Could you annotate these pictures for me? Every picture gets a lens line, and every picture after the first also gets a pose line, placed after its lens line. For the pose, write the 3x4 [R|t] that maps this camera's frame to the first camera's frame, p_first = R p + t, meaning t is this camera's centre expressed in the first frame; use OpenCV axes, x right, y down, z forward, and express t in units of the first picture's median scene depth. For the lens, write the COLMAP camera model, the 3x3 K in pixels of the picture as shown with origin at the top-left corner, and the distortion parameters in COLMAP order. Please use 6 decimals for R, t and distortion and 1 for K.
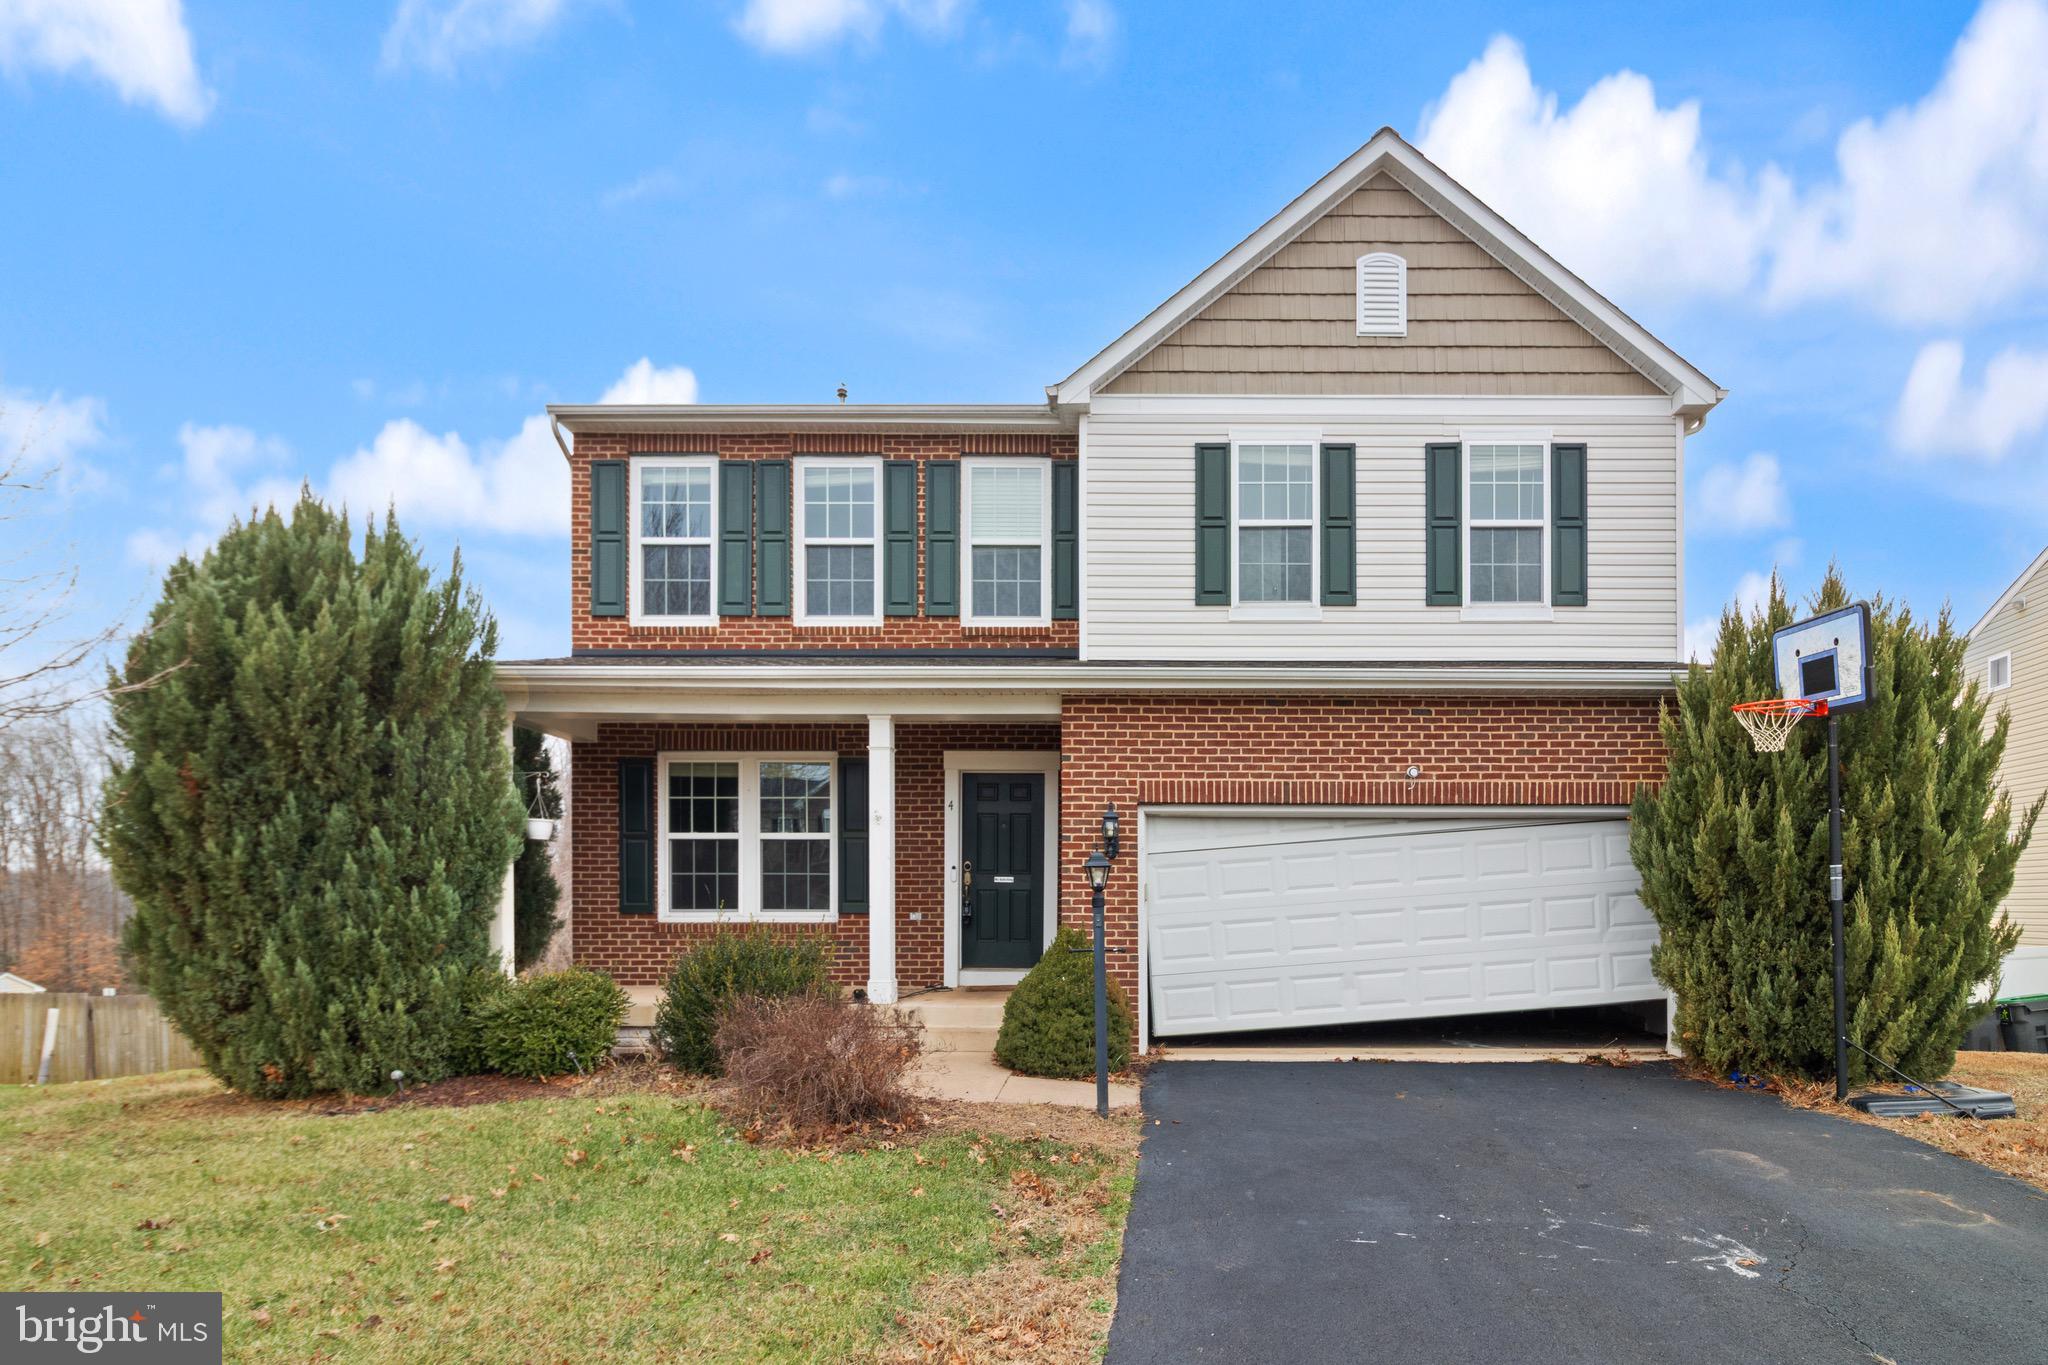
lens RADIAL K [[1021.2, 0, 1052.2], [0, 1021.2, 539.8], [0, 0, 1]] dist [-0.000876, -0.000710]
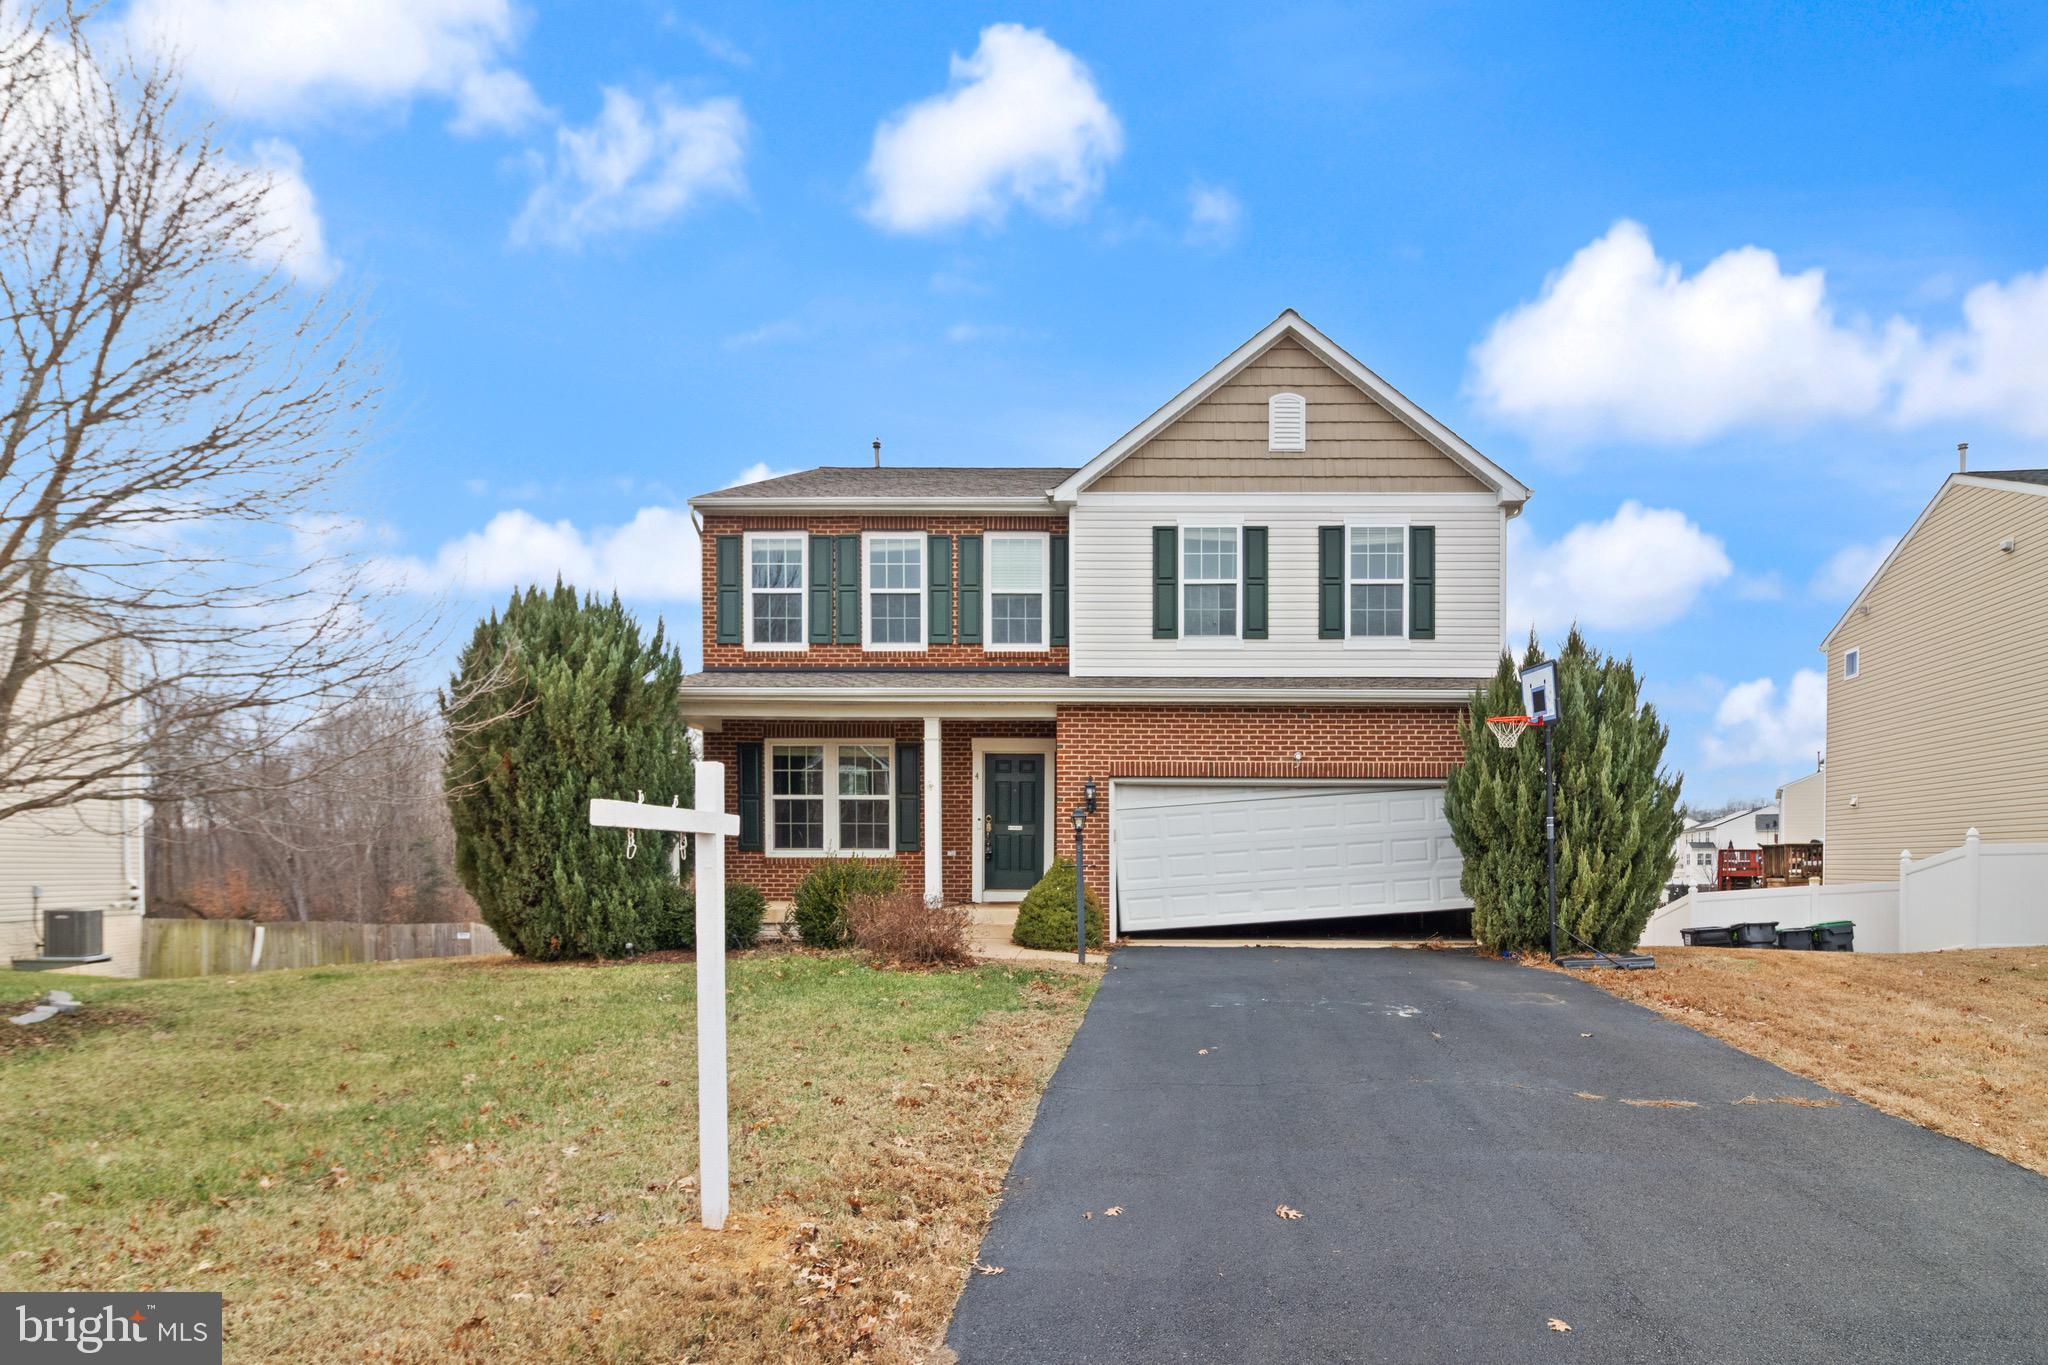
lens RADIAL K [[1021.2, 0, 1023.2], [0, 1021.2, 684.1], [0, 0, 1]] dist [-0.000876, -0.000710]
pose [[0.999699, -0.001117, -0.024505, -0.002937], [0.005352, 0.984830, 0.173437, -0.128788], [0.023940, -0.173516, 0.984540, -0.427456]]
